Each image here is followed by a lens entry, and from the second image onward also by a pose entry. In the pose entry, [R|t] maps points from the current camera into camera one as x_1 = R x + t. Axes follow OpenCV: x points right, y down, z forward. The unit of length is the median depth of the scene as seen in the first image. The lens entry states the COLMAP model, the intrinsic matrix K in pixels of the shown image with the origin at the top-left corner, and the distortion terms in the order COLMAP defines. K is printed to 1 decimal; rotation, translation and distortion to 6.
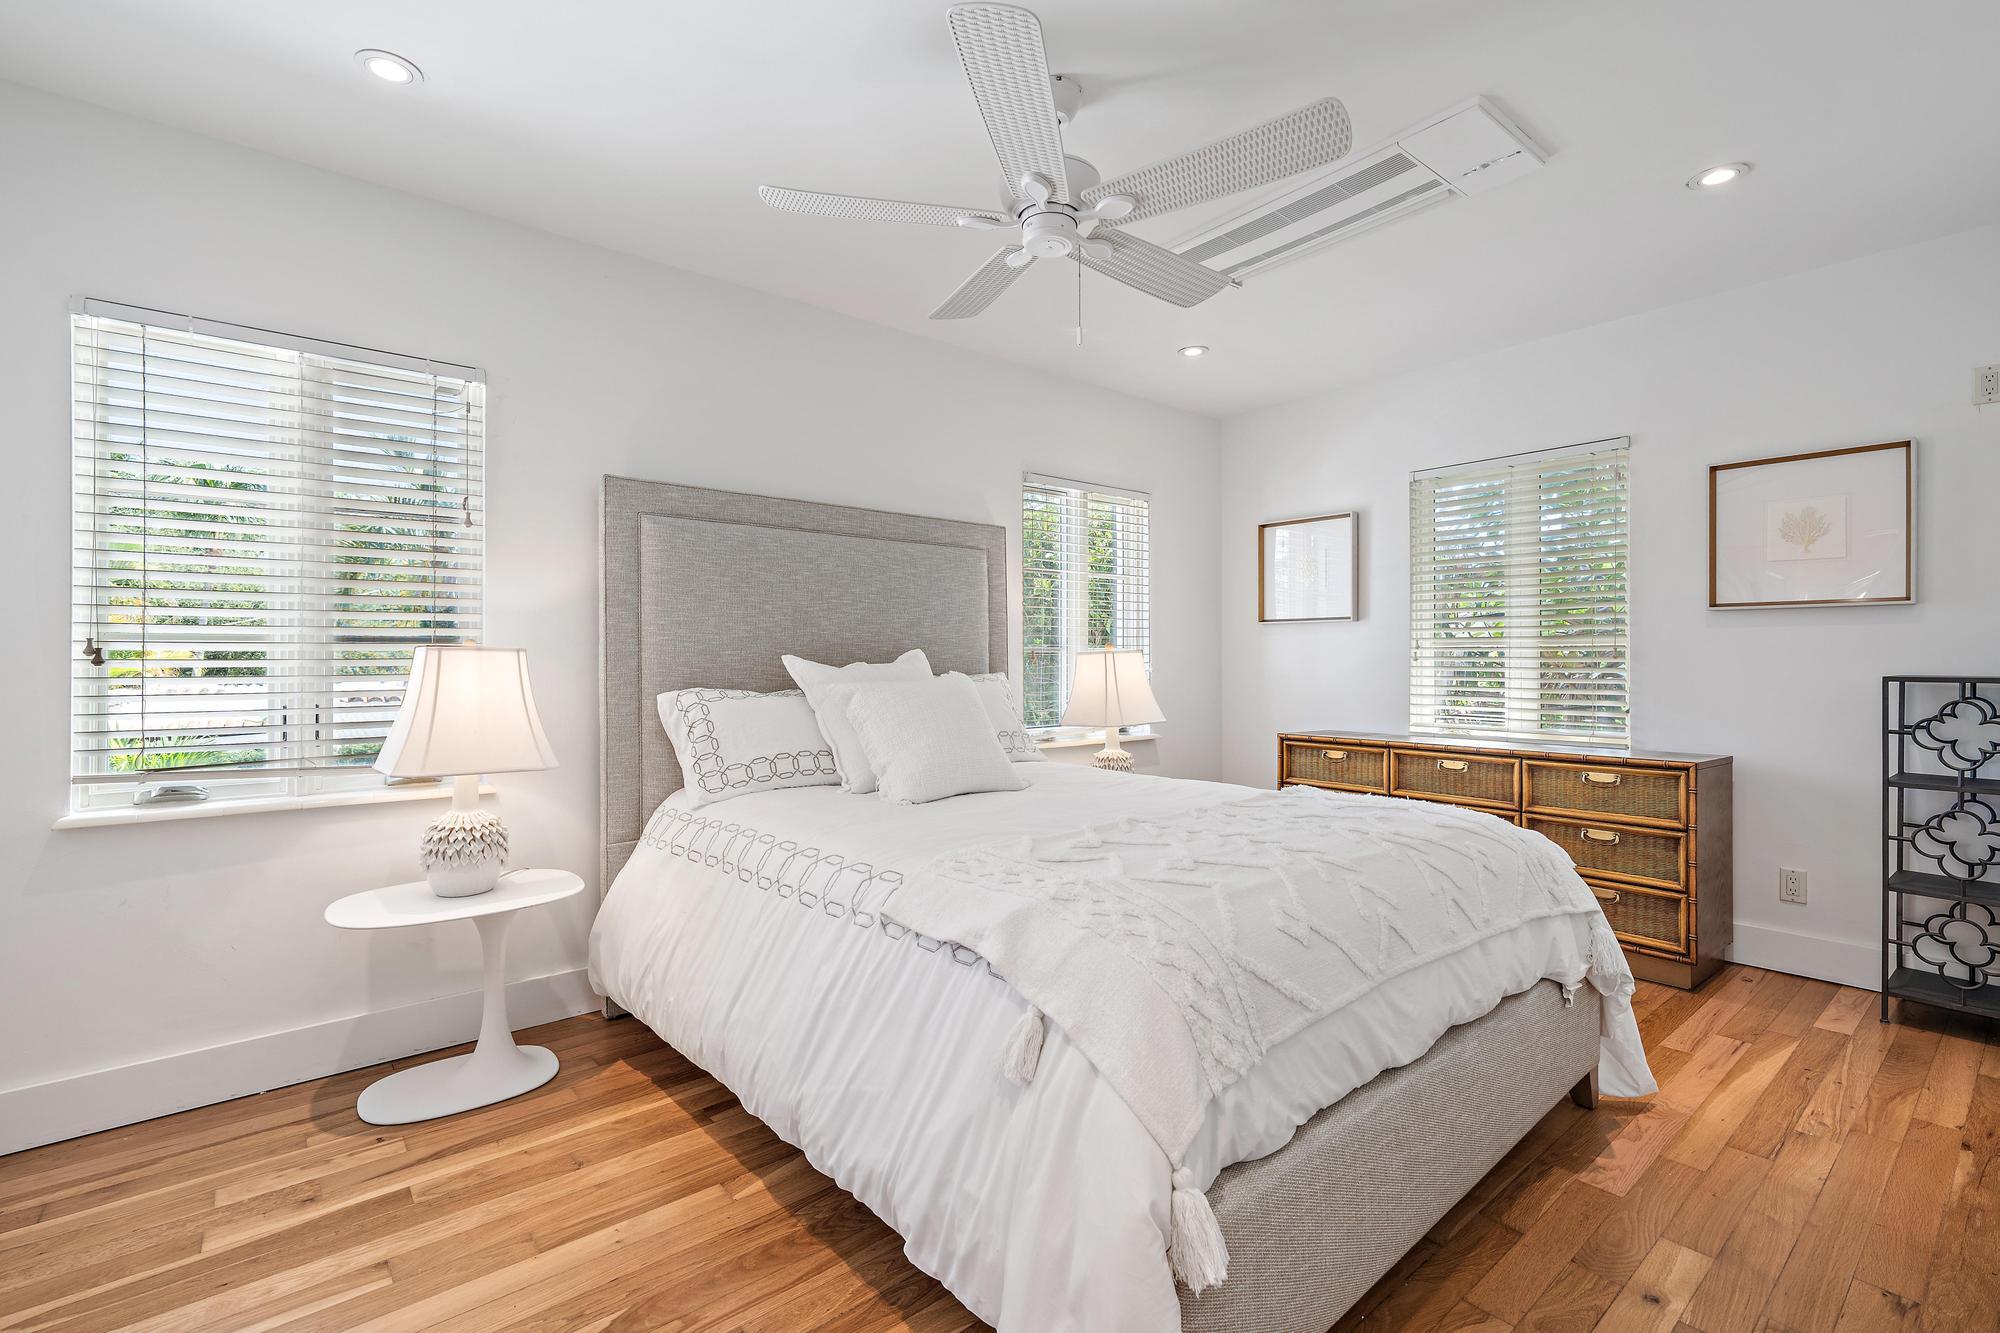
lens RADIAL K [[882.2, 0, 1000.0], [0, 882.2, 666.5], [0, 0, 1]] dist [-0.001556, -0.000348]
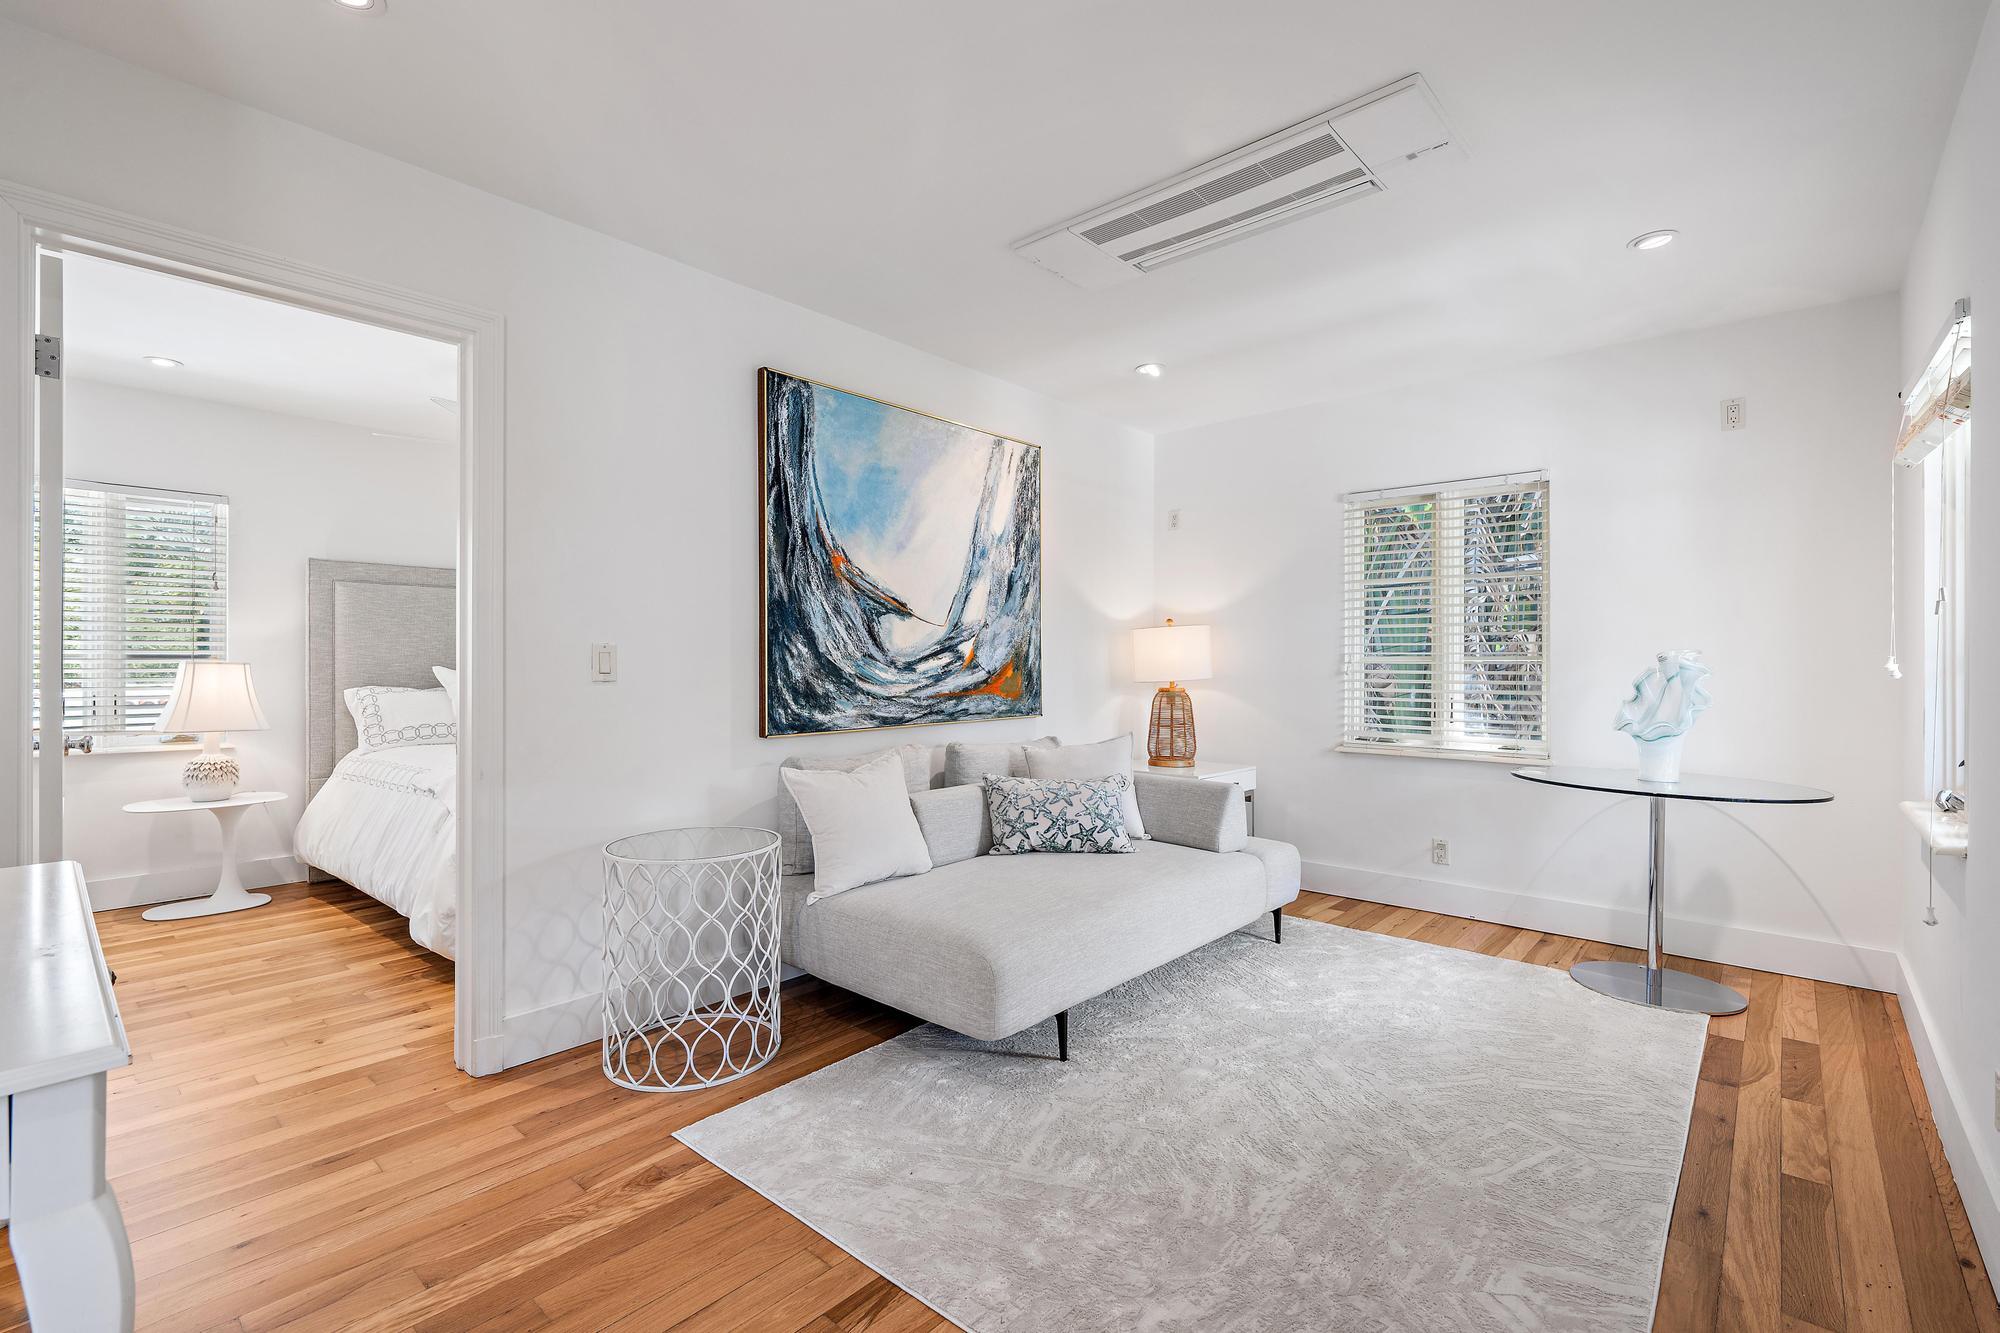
lens RADIAL K [[874.1, 0, 1000.0], [0, 874.1, 666.5], [0, 0, 1]] dist [-0.000768, 0.000395]
pose [[0.989196, 0.004591, 0.146529, 0.612239], [-0.004616, 0.999989, -0.000168, -0.017851], [-0.146528, -0.000510, 0.989206, -0.841981]]
